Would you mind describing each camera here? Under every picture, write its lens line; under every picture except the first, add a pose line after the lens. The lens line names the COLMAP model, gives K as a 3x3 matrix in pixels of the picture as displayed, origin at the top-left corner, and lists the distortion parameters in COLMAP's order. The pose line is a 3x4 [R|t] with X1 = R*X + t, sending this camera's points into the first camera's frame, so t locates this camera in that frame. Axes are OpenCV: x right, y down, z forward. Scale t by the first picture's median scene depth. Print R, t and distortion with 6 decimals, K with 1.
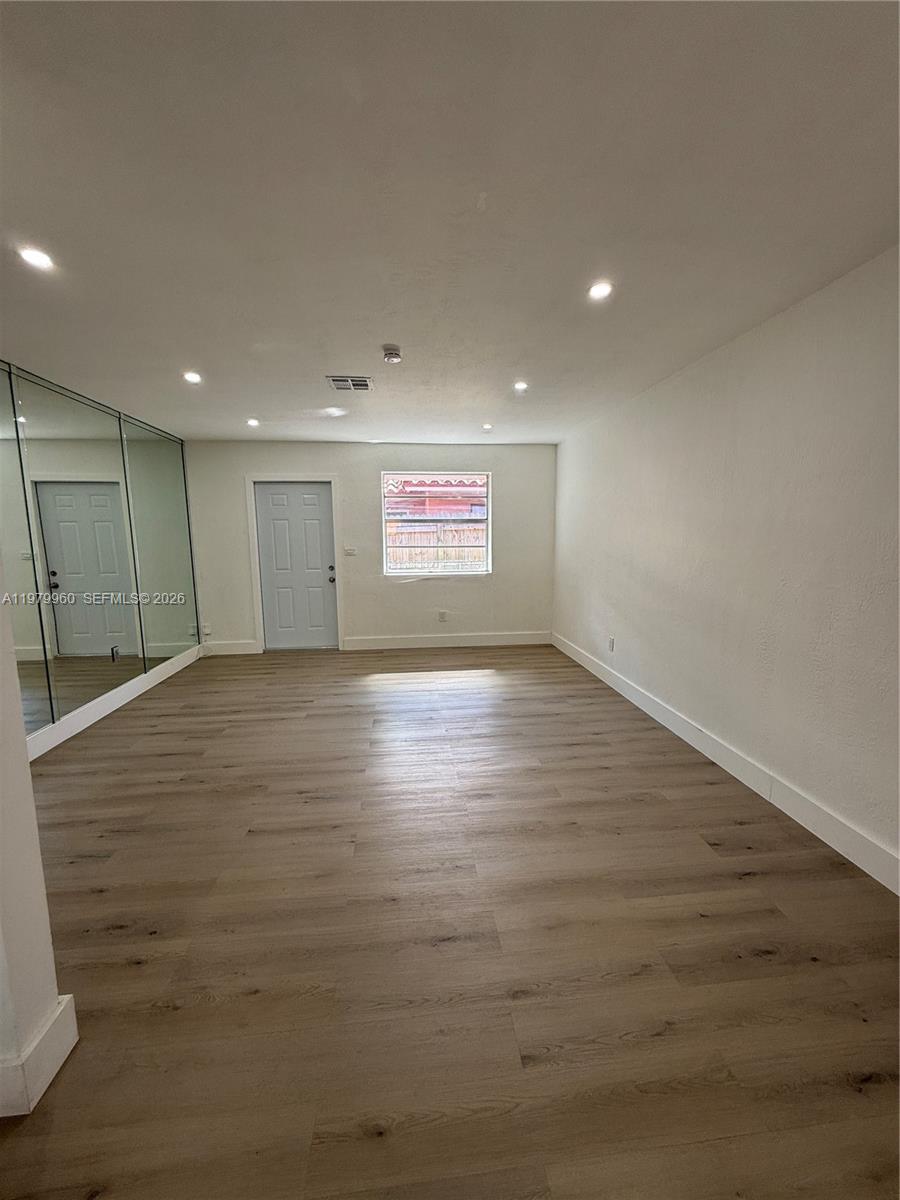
lens RADIAL K [[476.5, 0, 453.7], [0, 476.5, 599.9], [0, 0, 1]] dist [-0.000362, -0.000456]
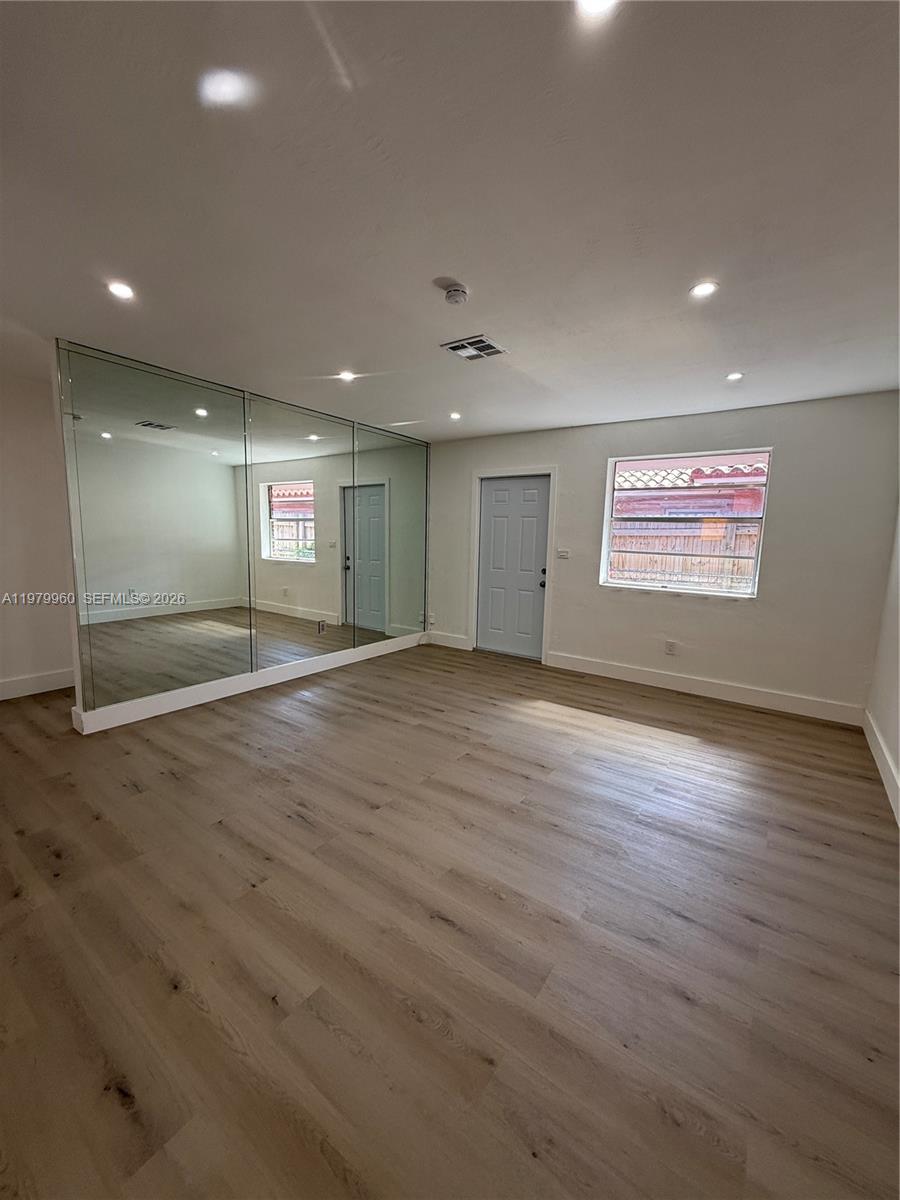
lens RADIAL K [[476.5, 0, 450.5], [0, 476.5, 600.0], [0, 0, 1]] dist [-0.000362, -0.000456]
pose [[0.745737, 0.119363, -0.655461, 0.215774], [-0.124241, 0.991477, 0.039201, -0.028510], [0.654554, 0.052202, 0.754211, 0.226021]]
